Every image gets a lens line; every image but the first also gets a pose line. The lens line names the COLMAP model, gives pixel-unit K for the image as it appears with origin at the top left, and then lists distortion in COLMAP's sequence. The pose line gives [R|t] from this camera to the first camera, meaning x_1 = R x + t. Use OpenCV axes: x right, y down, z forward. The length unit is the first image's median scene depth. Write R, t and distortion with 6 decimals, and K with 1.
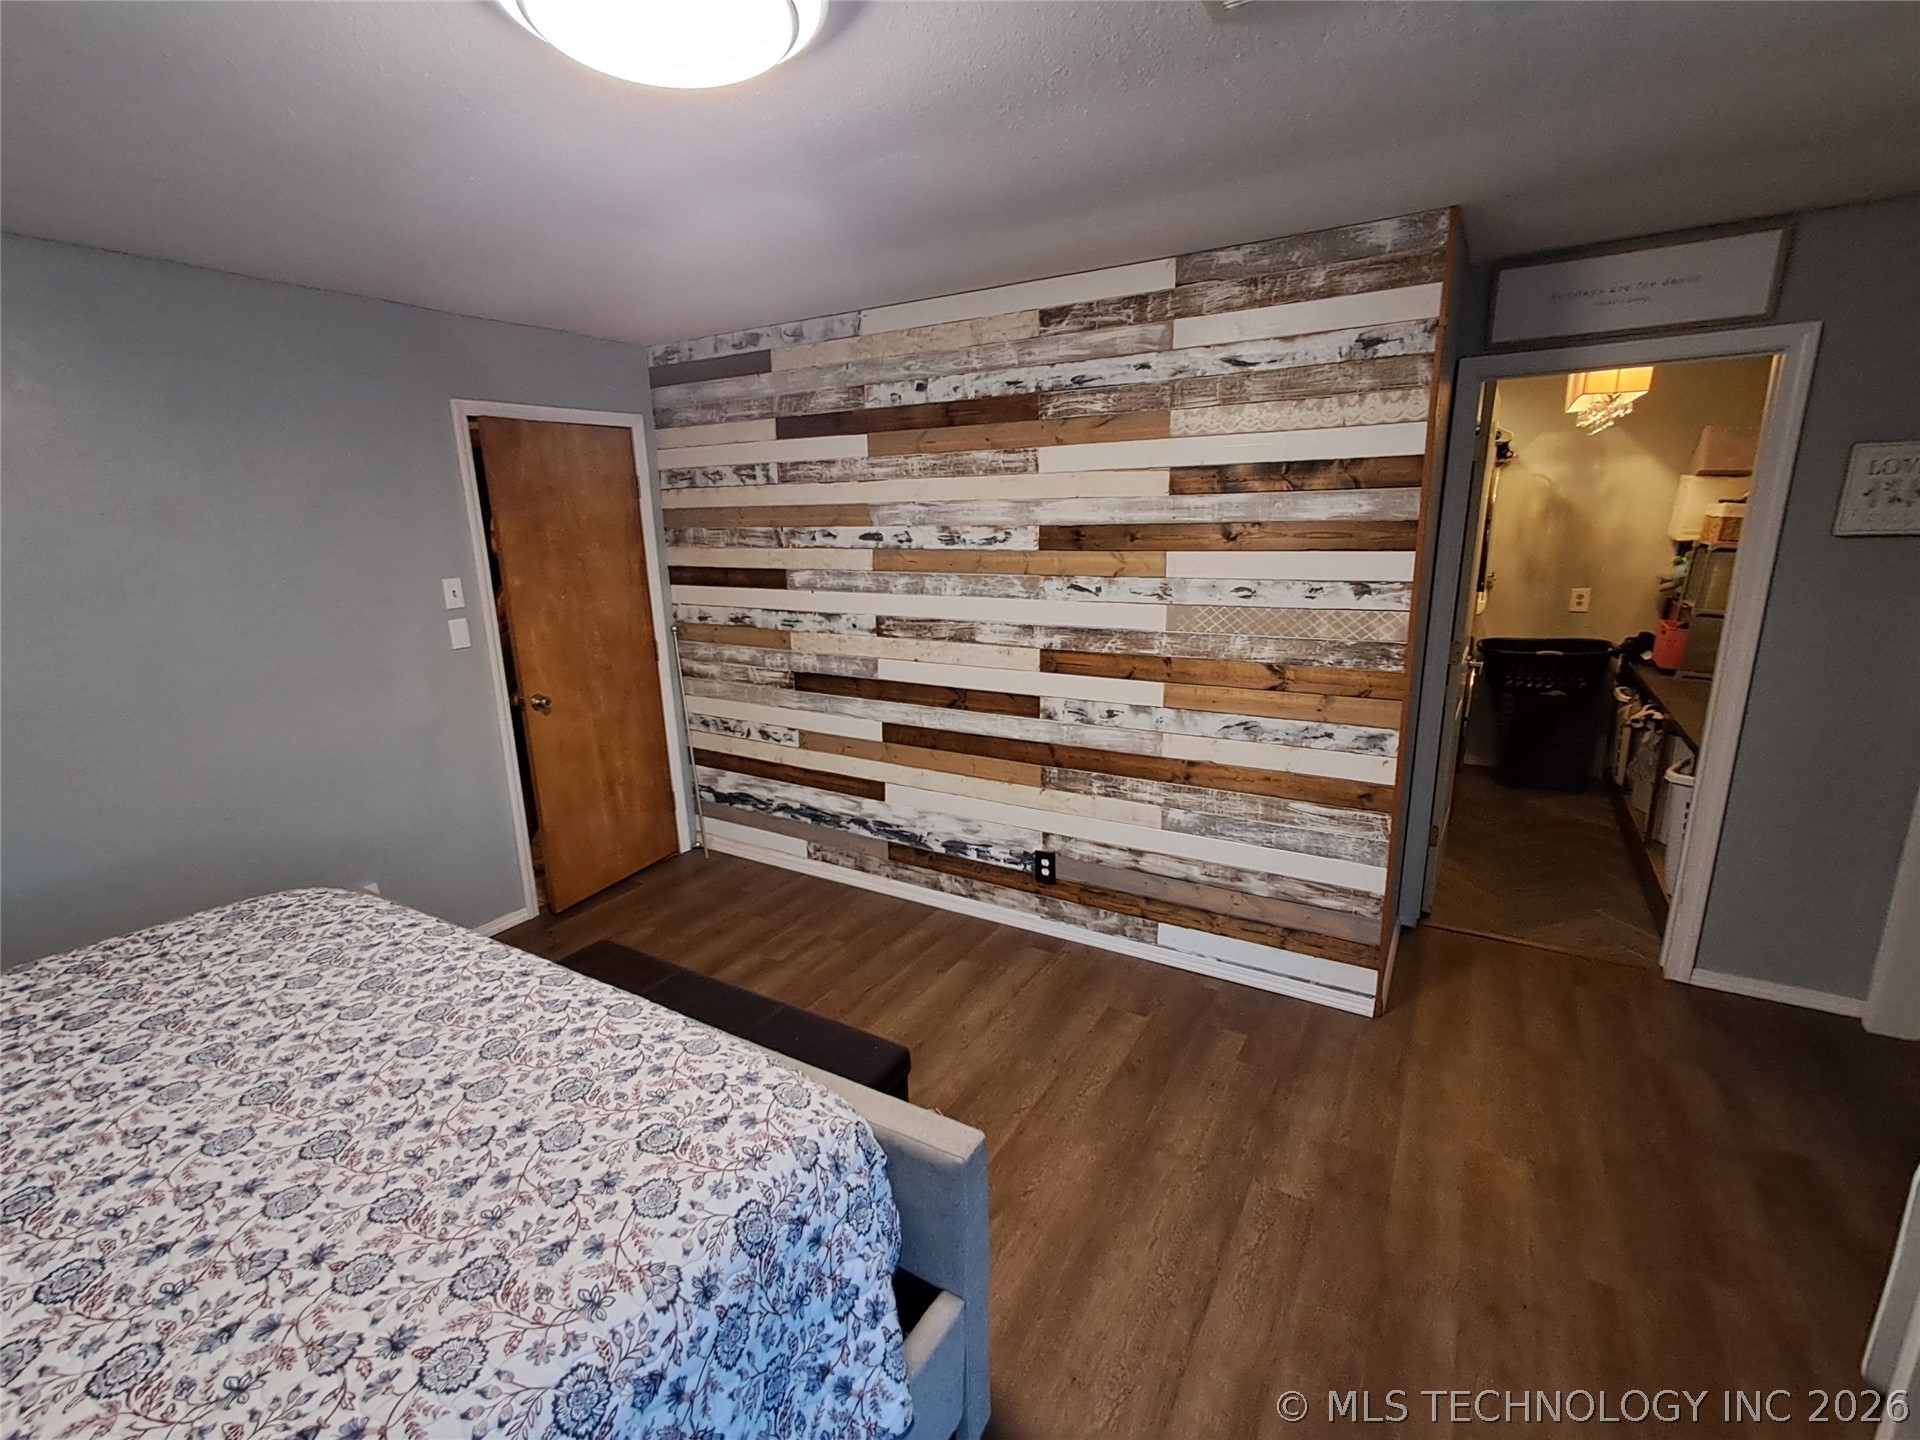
lens RADIAL K [[866.3, 0, 954.9], [0, 866.3, 727.3], [0, 0, 1]] dist [0.001258, 0.005248]
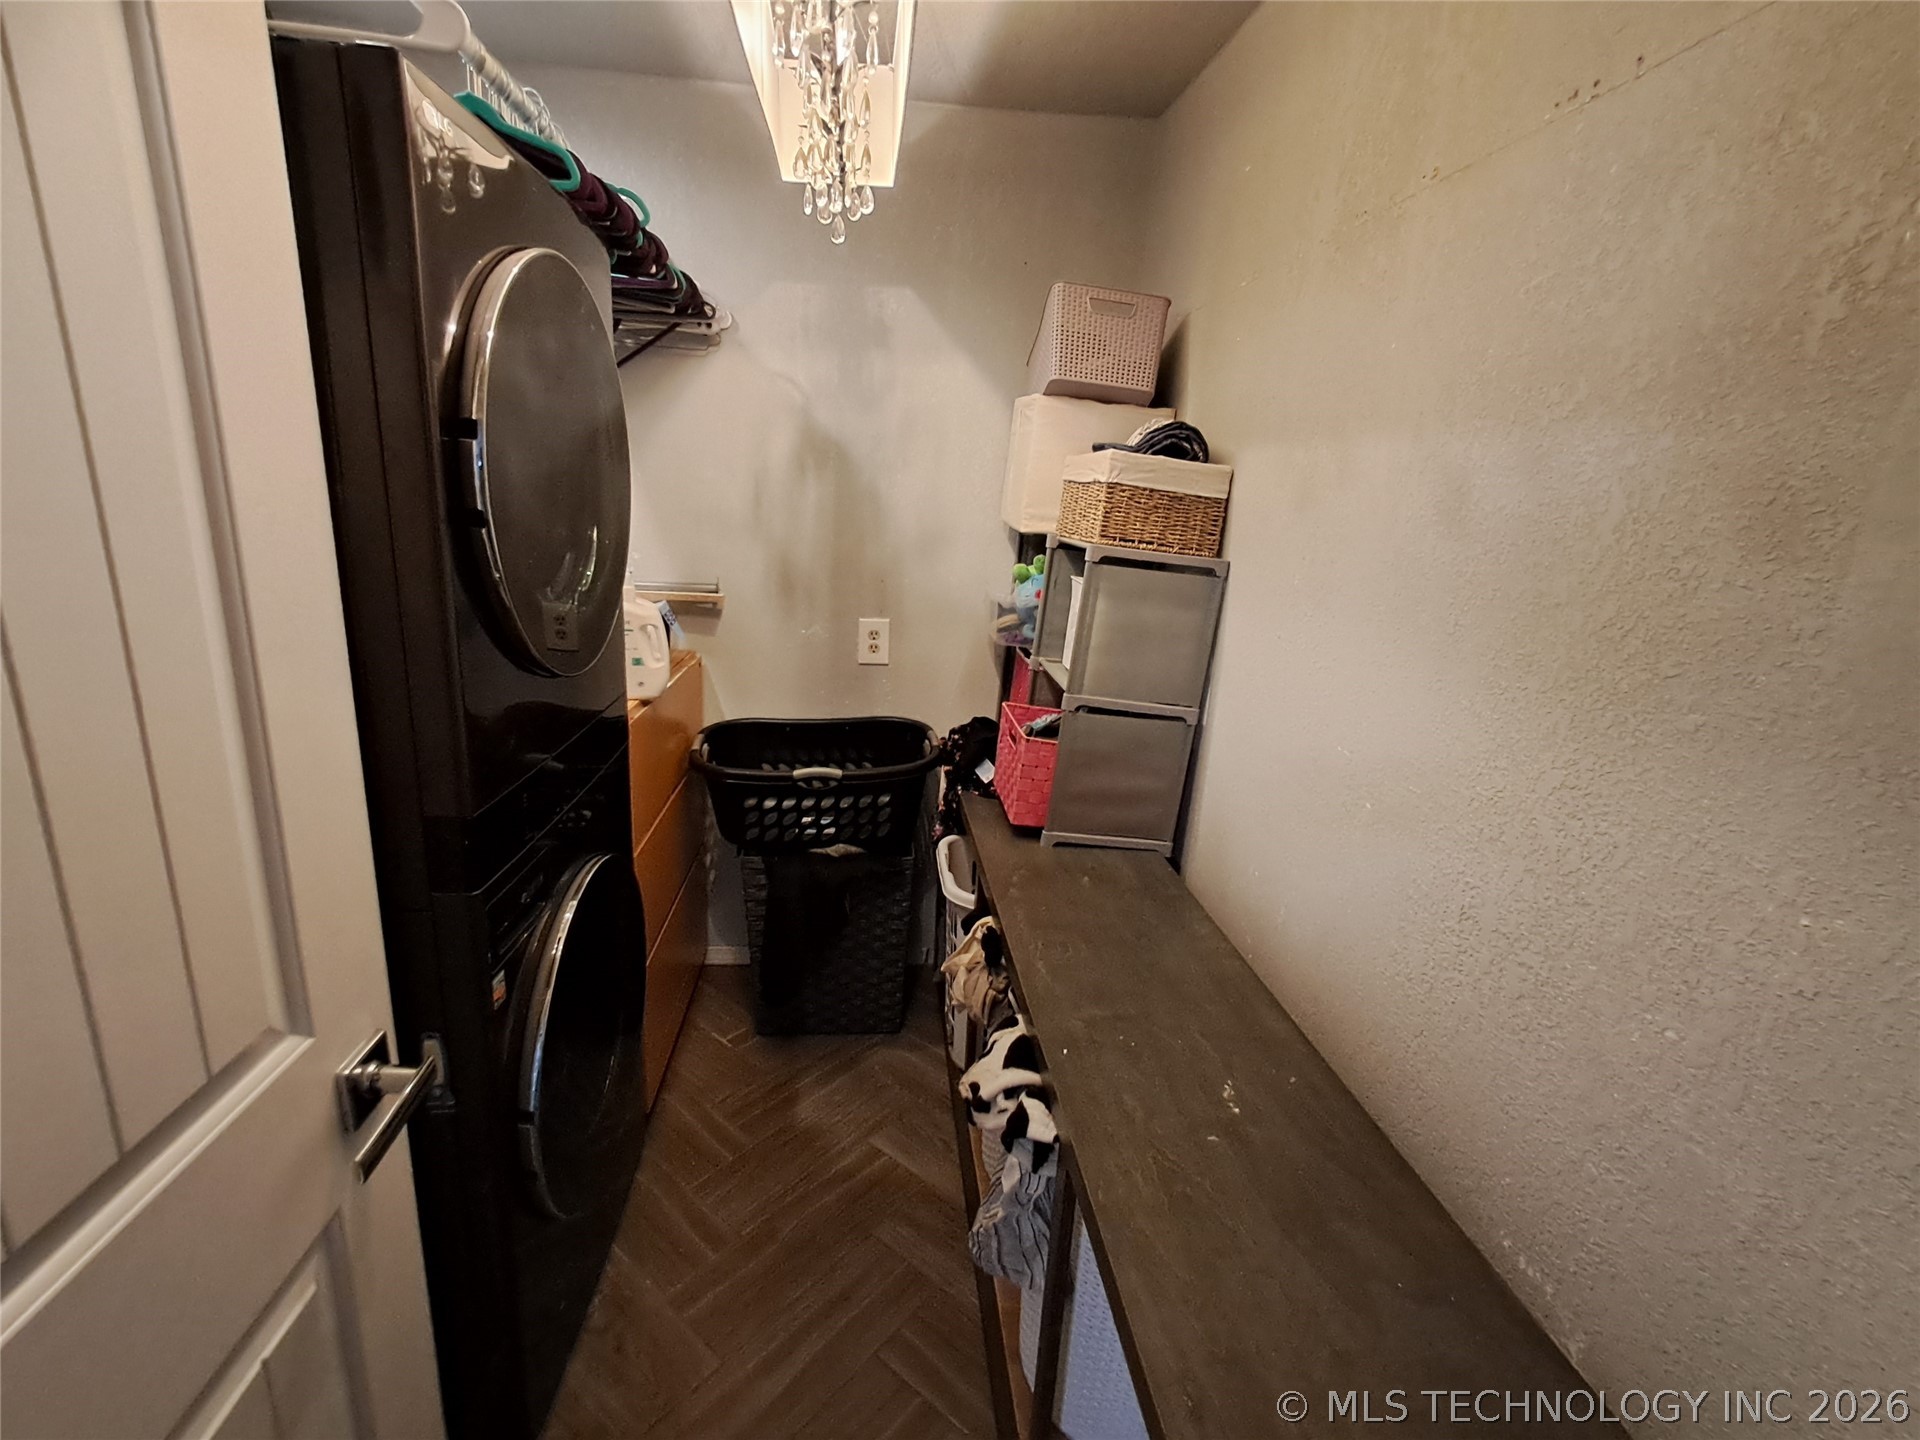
lens RADIAL K [[866.3, 0, 961.3], [0, 866.3, 722.4], [0, 0, 1]] dist [0.001258, 0.005248]
pose [[0.794614, -0.089601, 0.600467, 0.494838], [0.068742, 0.995967, 0.057650, -0.136063], [-0.603211, -0.004533, 0.797569, 0.620257]]
